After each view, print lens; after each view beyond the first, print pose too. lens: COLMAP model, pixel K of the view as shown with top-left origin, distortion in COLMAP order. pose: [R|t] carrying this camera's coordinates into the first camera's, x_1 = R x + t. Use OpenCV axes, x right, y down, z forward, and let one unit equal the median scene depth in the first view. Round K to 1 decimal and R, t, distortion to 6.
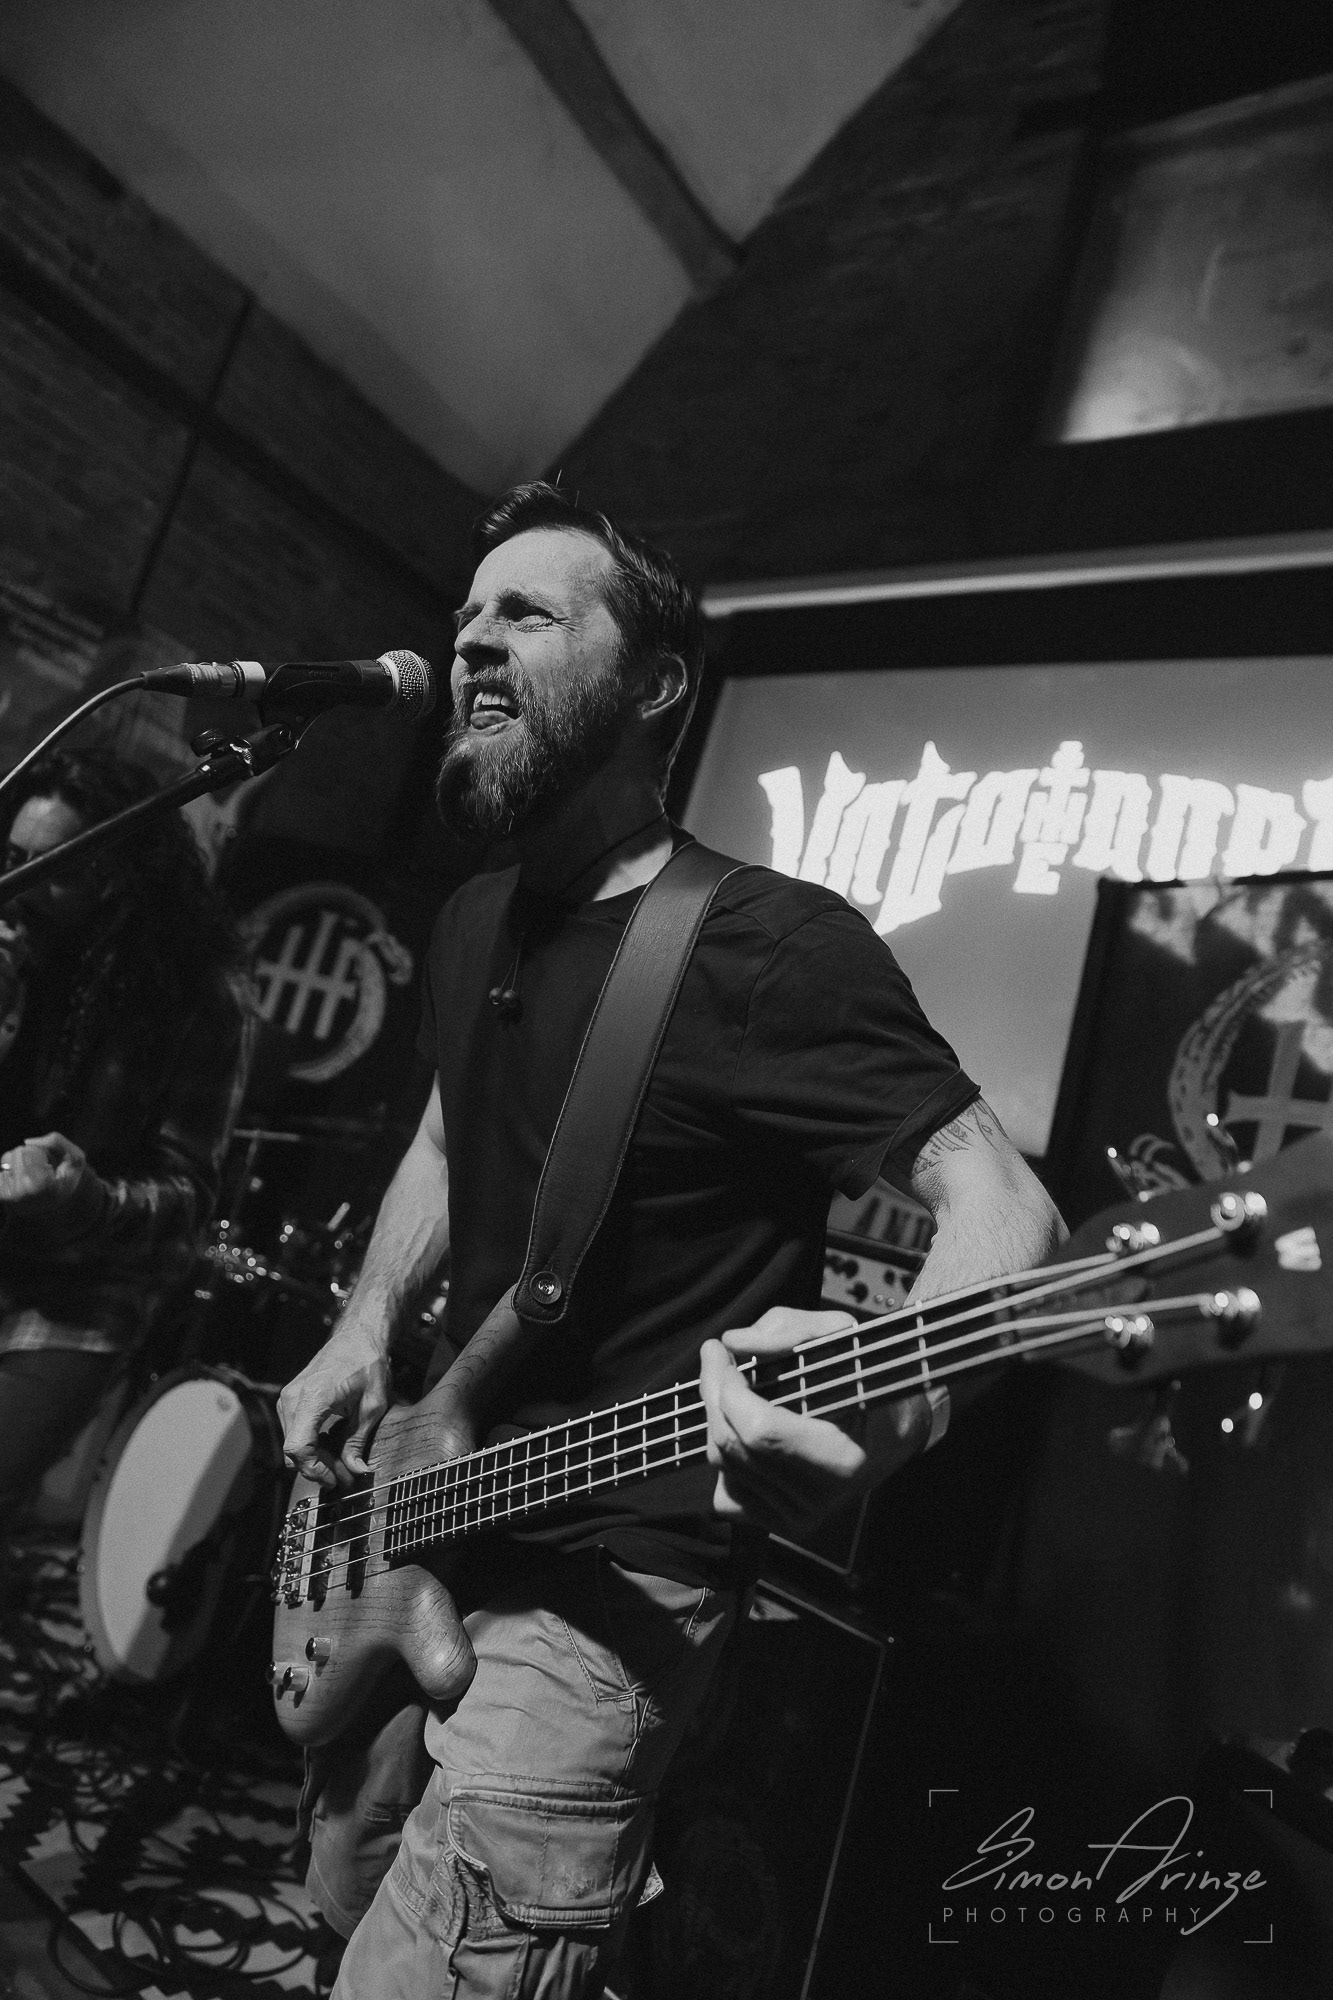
lens RADIAL K [[1309.3, 0, 673.0], [0, 1309.3, 1015.0], [0, 0, 1]] dist [-0.000587, 0.009122]
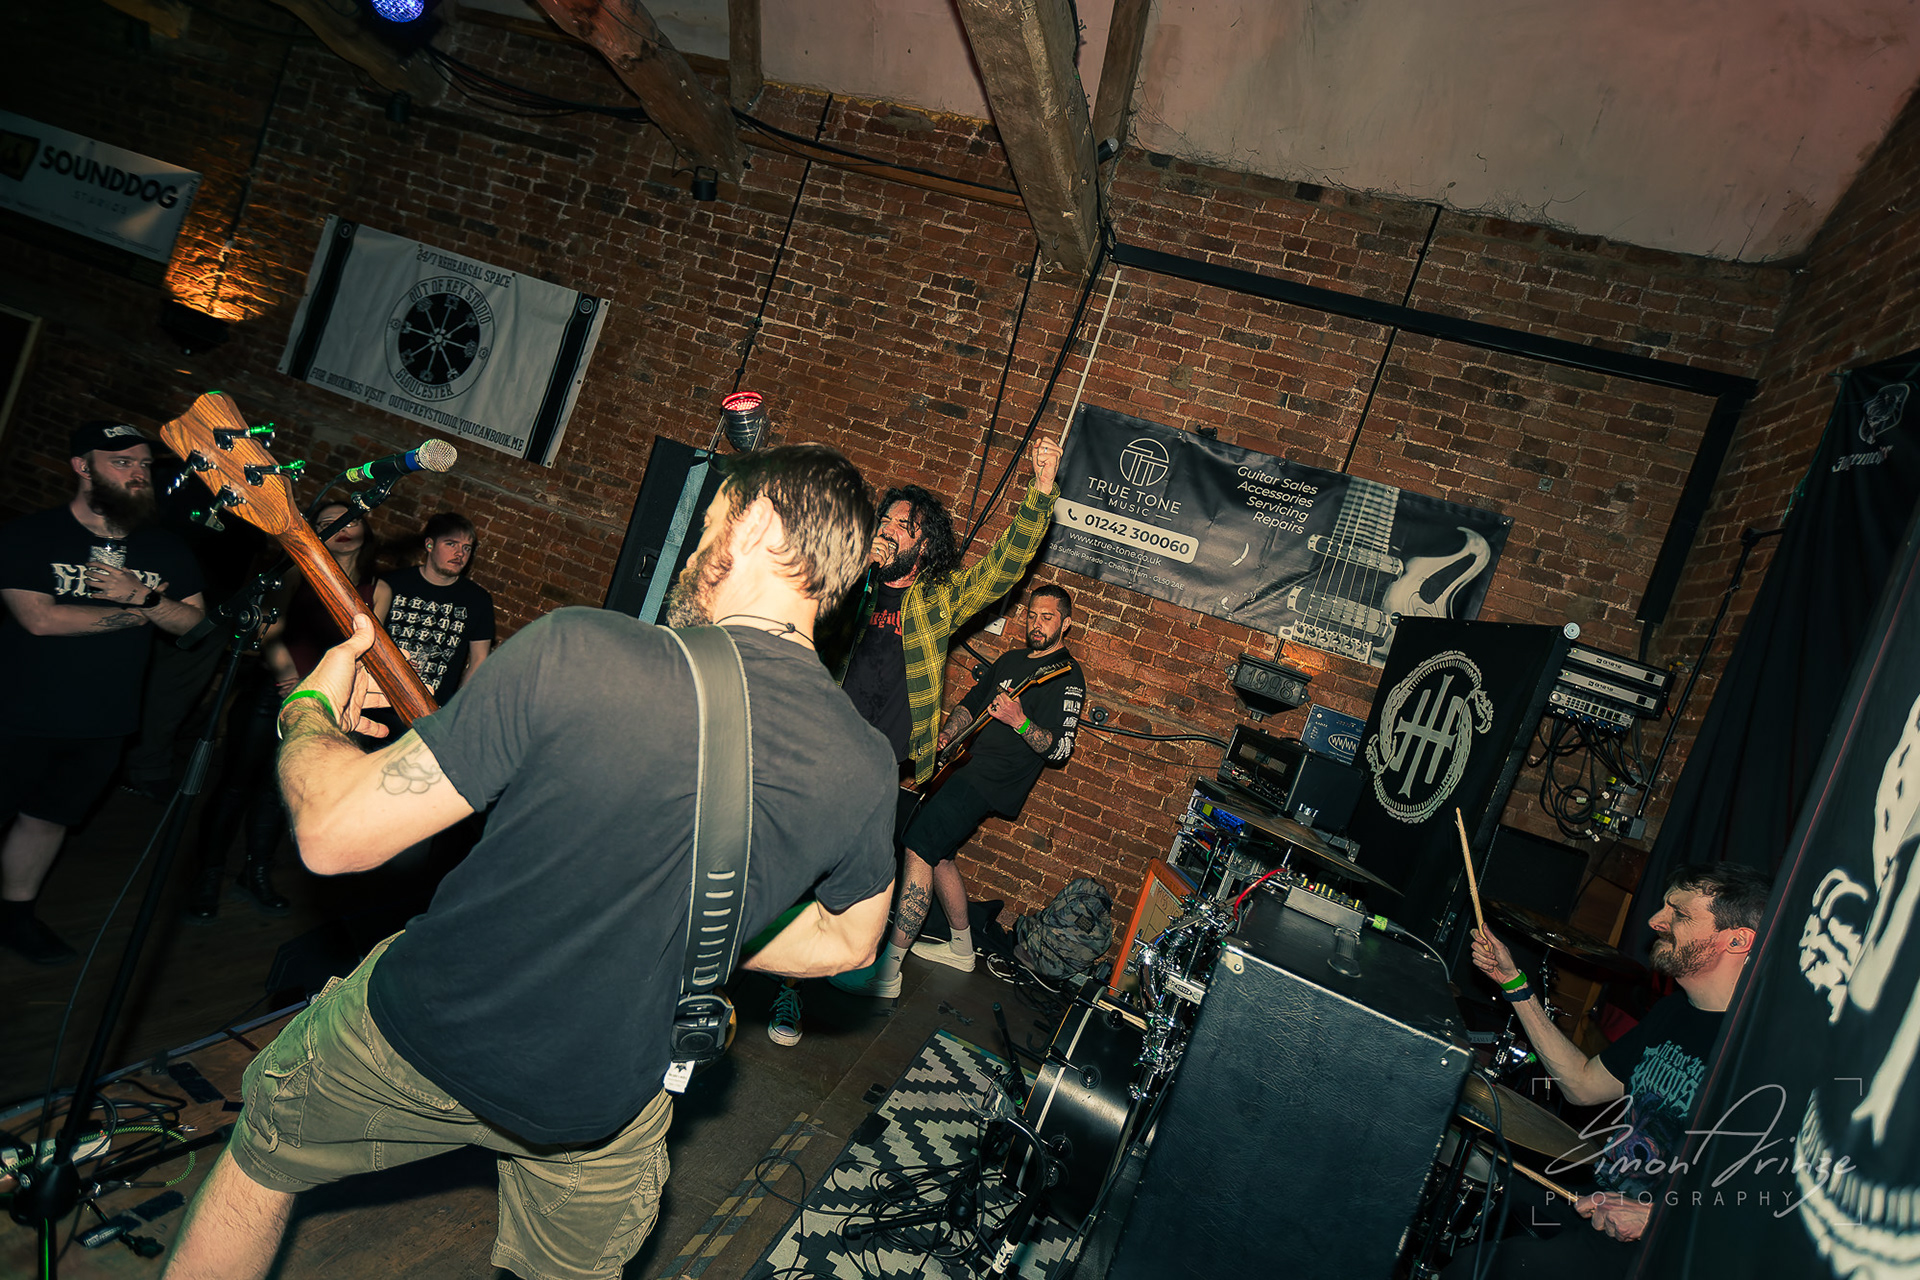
lens RADIAL K [[968.1, 0, 958.4], [0, 968.1, 652.7], [0, 0, 1]] dist [0.018391, 0.001169]
pose [[0.395192, -0.098553, -0.913297, 0.347173], [-0.070043, 0.988101, -0.136933, 0.048012], [0.915924, 0.118085, 0.383586, 0.281318]]
